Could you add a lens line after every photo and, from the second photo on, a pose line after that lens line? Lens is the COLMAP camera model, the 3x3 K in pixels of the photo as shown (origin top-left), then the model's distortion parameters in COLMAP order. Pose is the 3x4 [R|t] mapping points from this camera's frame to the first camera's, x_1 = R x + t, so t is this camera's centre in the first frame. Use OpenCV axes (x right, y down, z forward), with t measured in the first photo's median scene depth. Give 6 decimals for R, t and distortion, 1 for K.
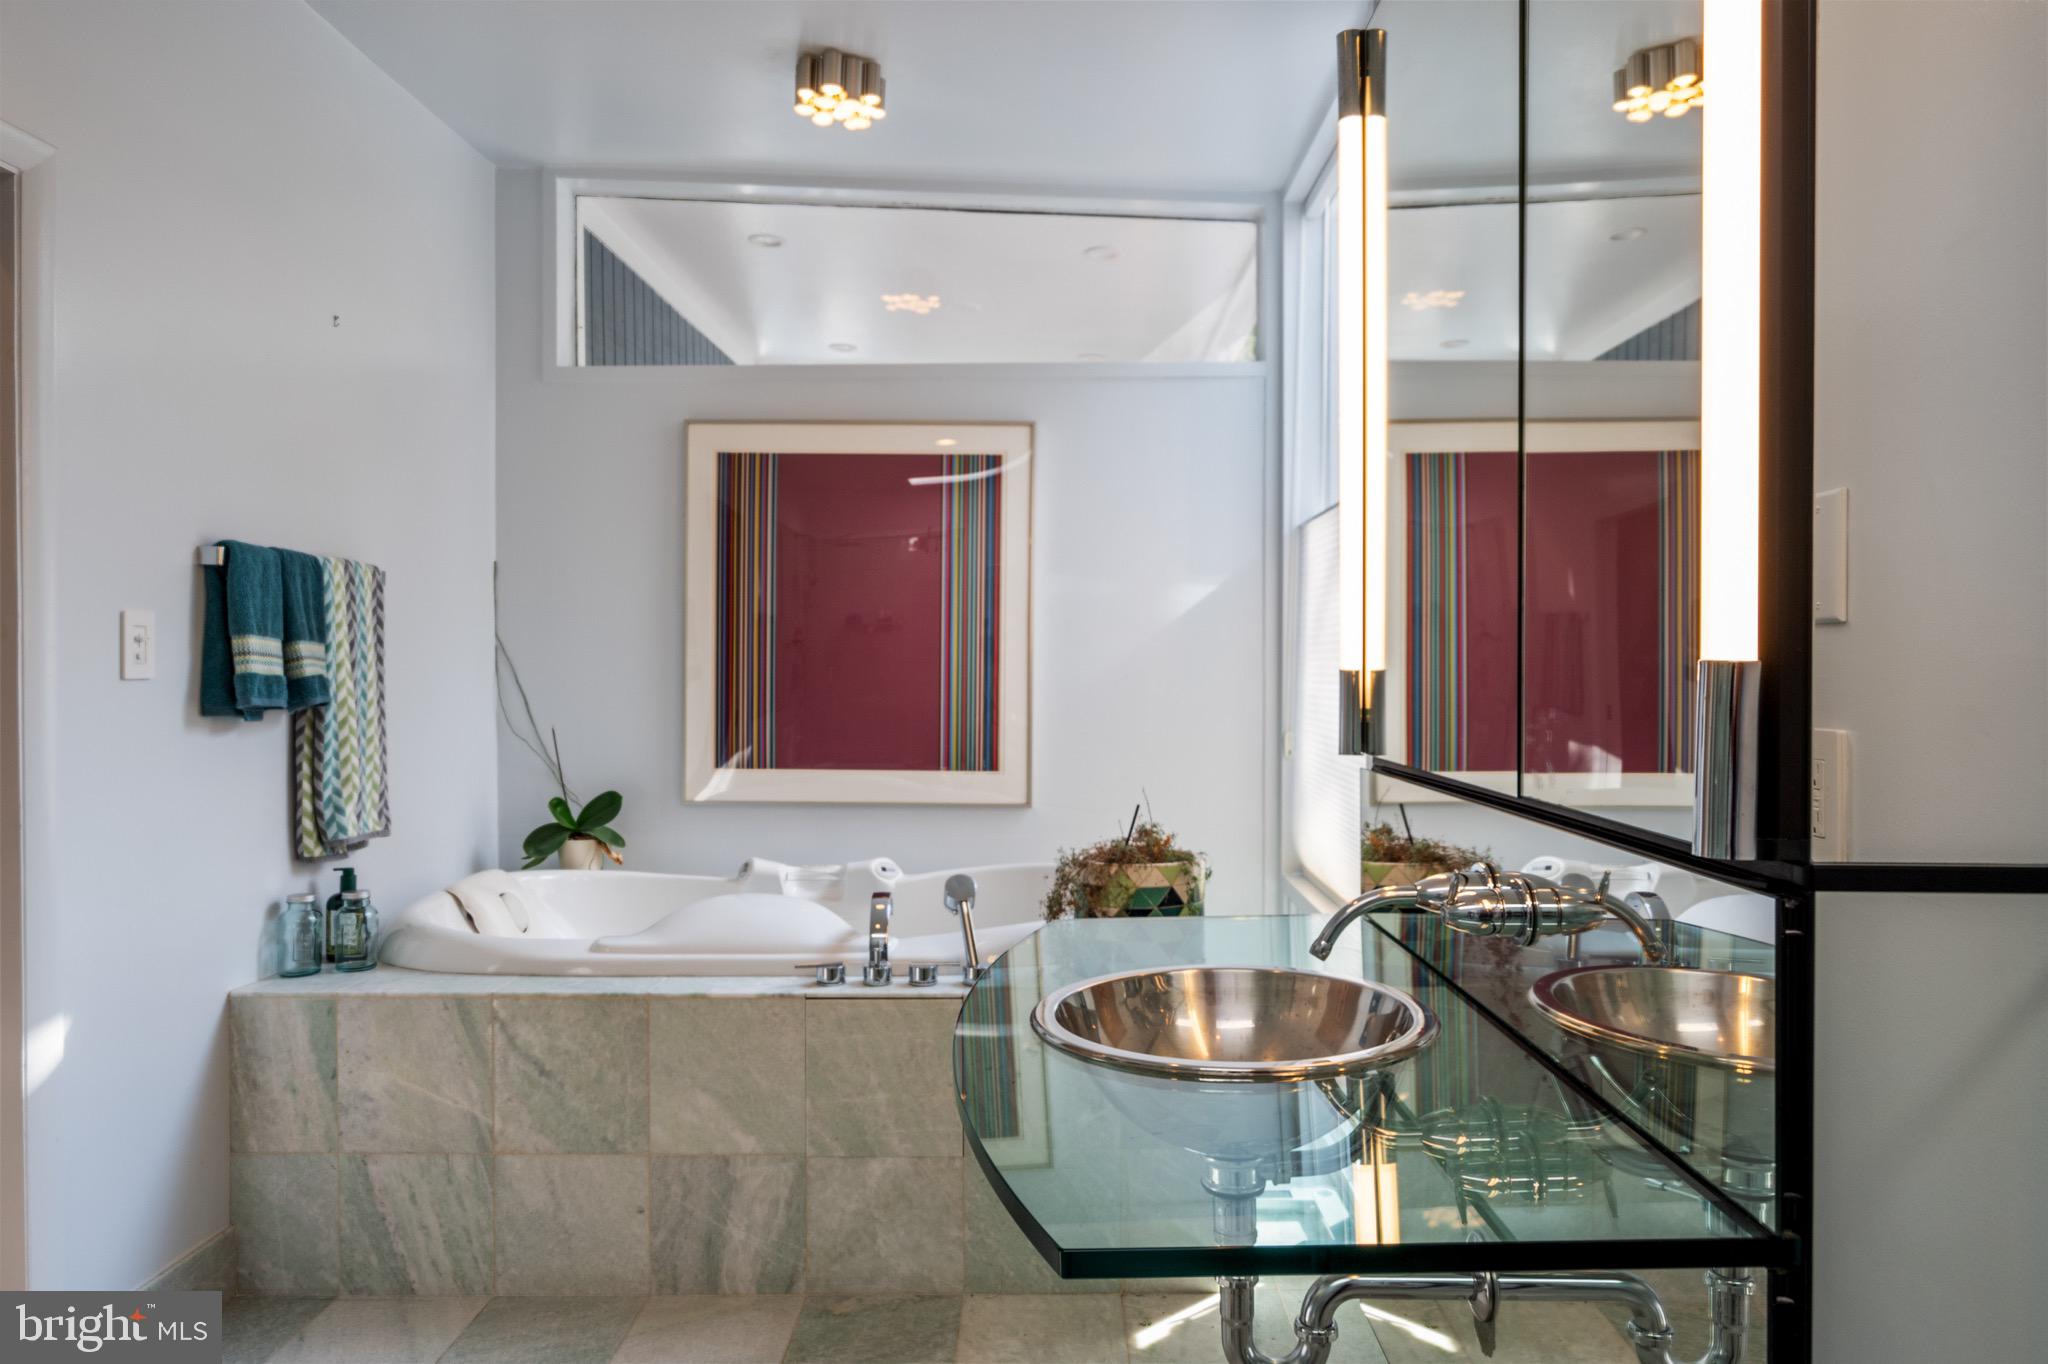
lens RADIAL K [[1354.9, 0, 1024.7], [0, 1354.9, 675.8], [0, 0, 1]] dist [-0.007383, -0.003350]
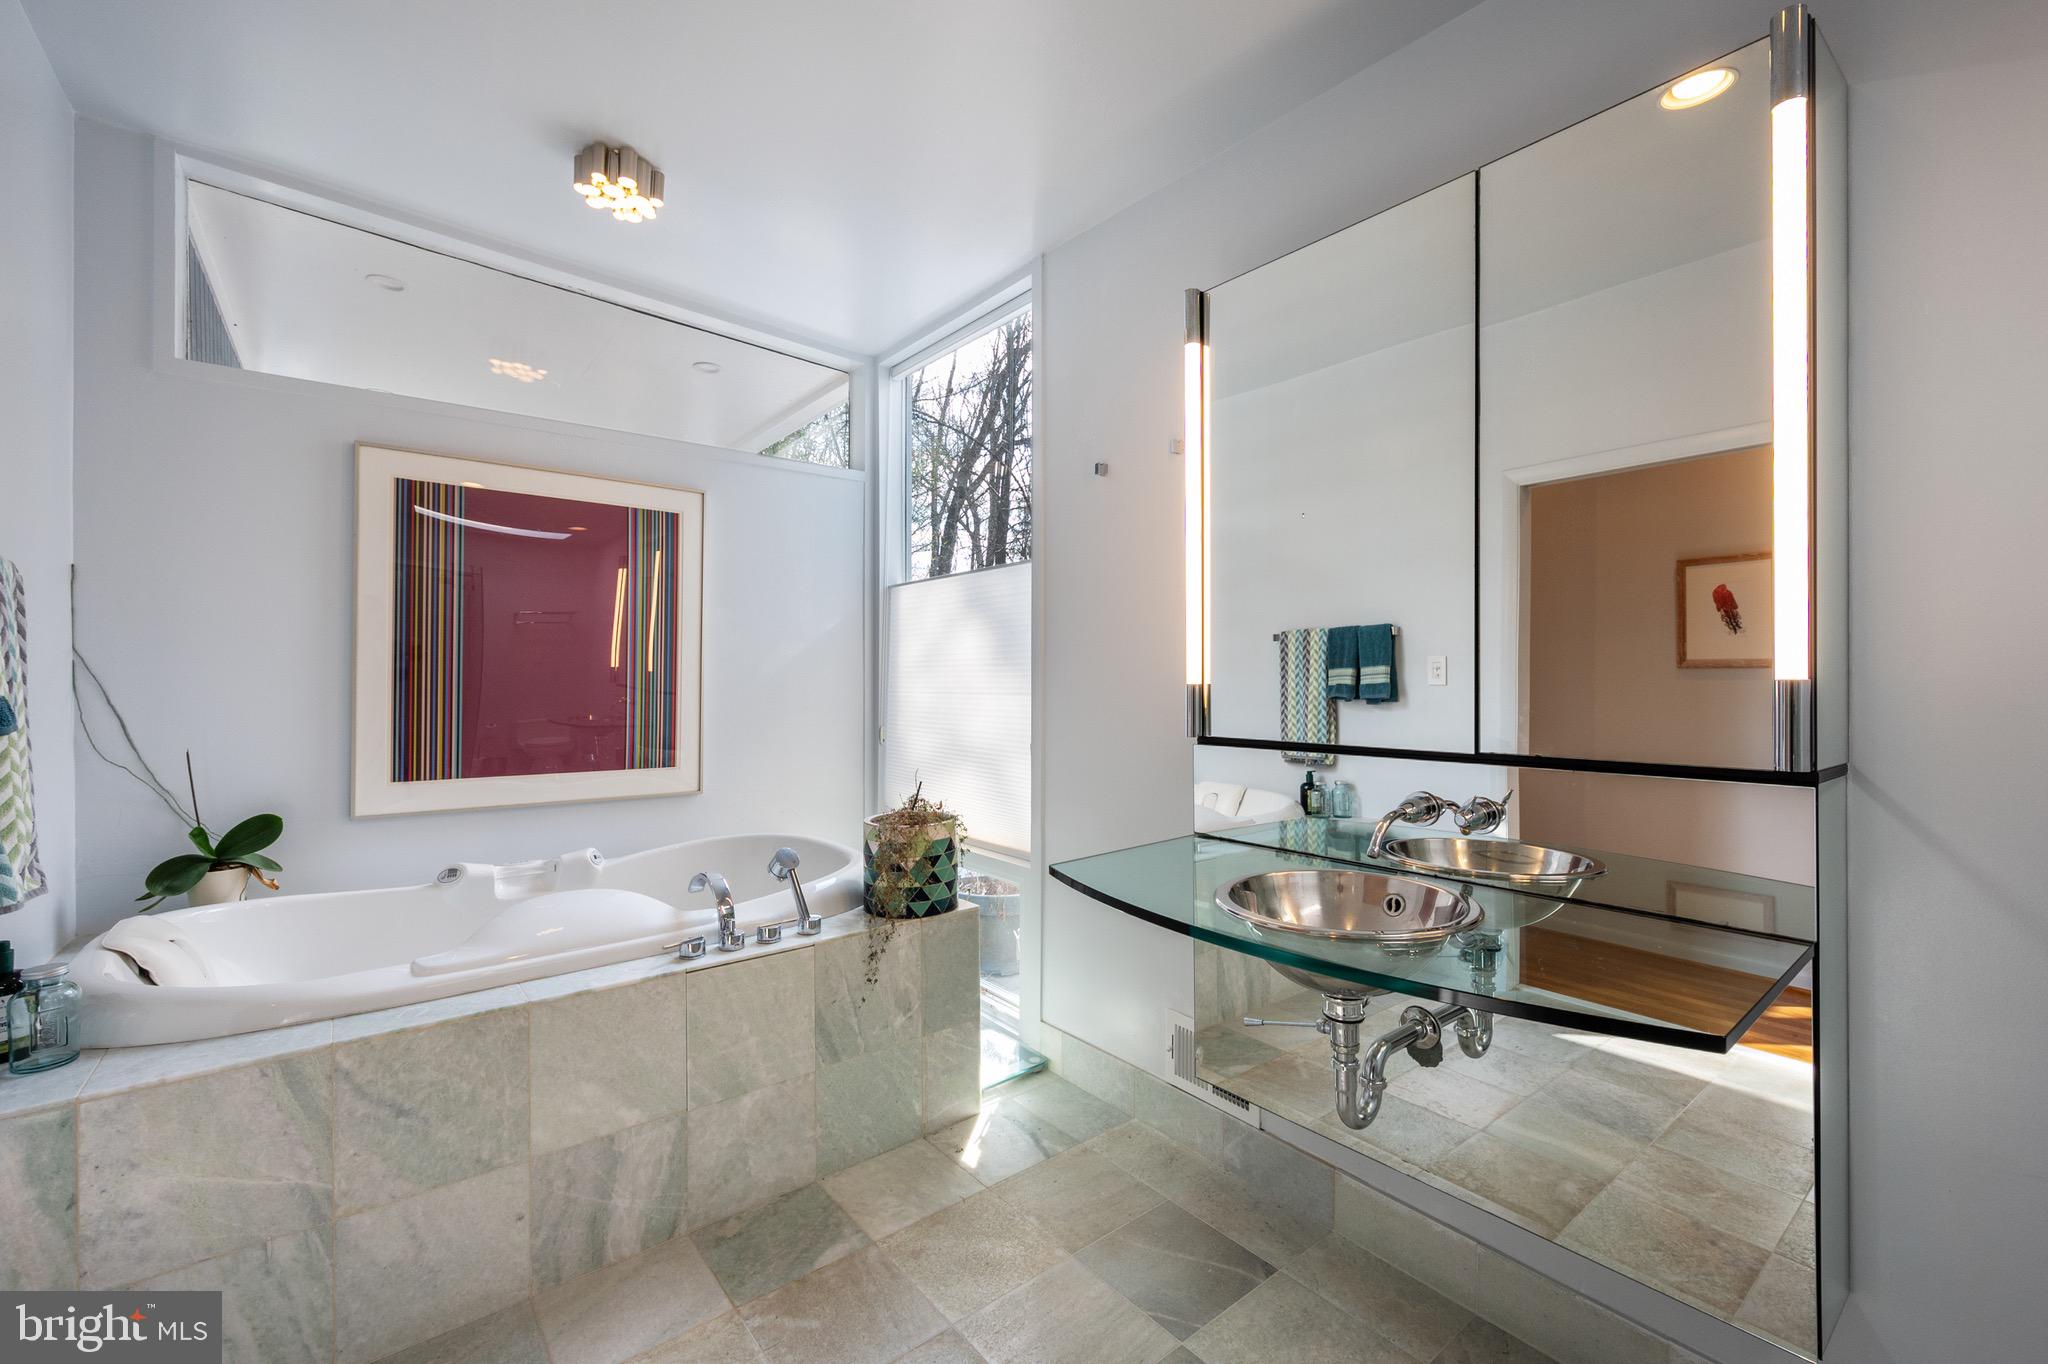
lens RADIAL K [[882.6, 0, 1022.6], [0, 882.6, 680.3], [0, 0, 1]] dist [-0.000271, -0.000027]
pose [[0.753893, -0.001542, 0.656995, -0.433439], [0.007100, 0.999958, -0.005800, -0.003074], [-0.656959, 0.009037, 0.753872, 0.245071]]
